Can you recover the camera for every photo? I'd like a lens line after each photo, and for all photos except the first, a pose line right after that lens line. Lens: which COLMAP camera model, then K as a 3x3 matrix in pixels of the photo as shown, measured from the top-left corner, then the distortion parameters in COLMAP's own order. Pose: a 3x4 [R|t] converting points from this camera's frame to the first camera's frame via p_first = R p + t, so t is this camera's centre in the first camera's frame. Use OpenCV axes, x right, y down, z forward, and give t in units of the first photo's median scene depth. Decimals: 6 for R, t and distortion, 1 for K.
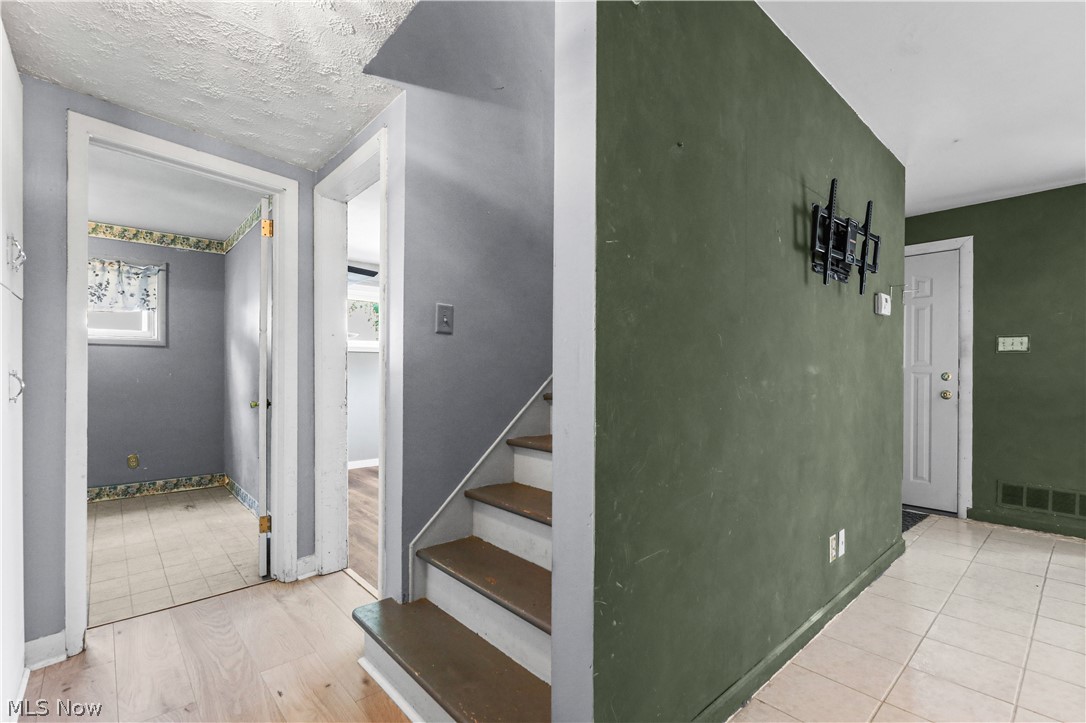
lens RADIAL K [[484.1, 0, 541.4], [0, 484.1, 365.1], [0, 0, 1]] dist [-0.007332, 0.000849]
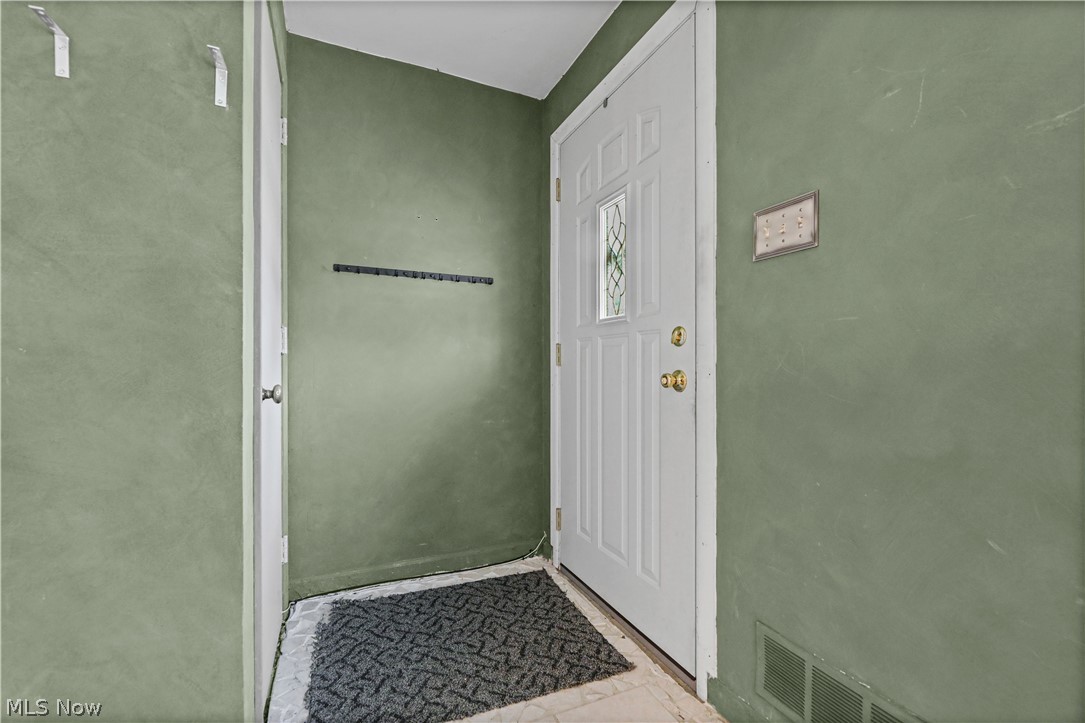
lens RADIAL K [[449.8, 0, 543.2], [0, 449.8, 365.3], [0, 0, 1]] dist [-0.001294, -0.000034]
pose [[0.958420, 0.001452, -0.285358, 0.864252], [-0.001595, 0.999999, -0.000270, 0.049839], [0.285357, 0.000714, 0.958421, 0.619212]]
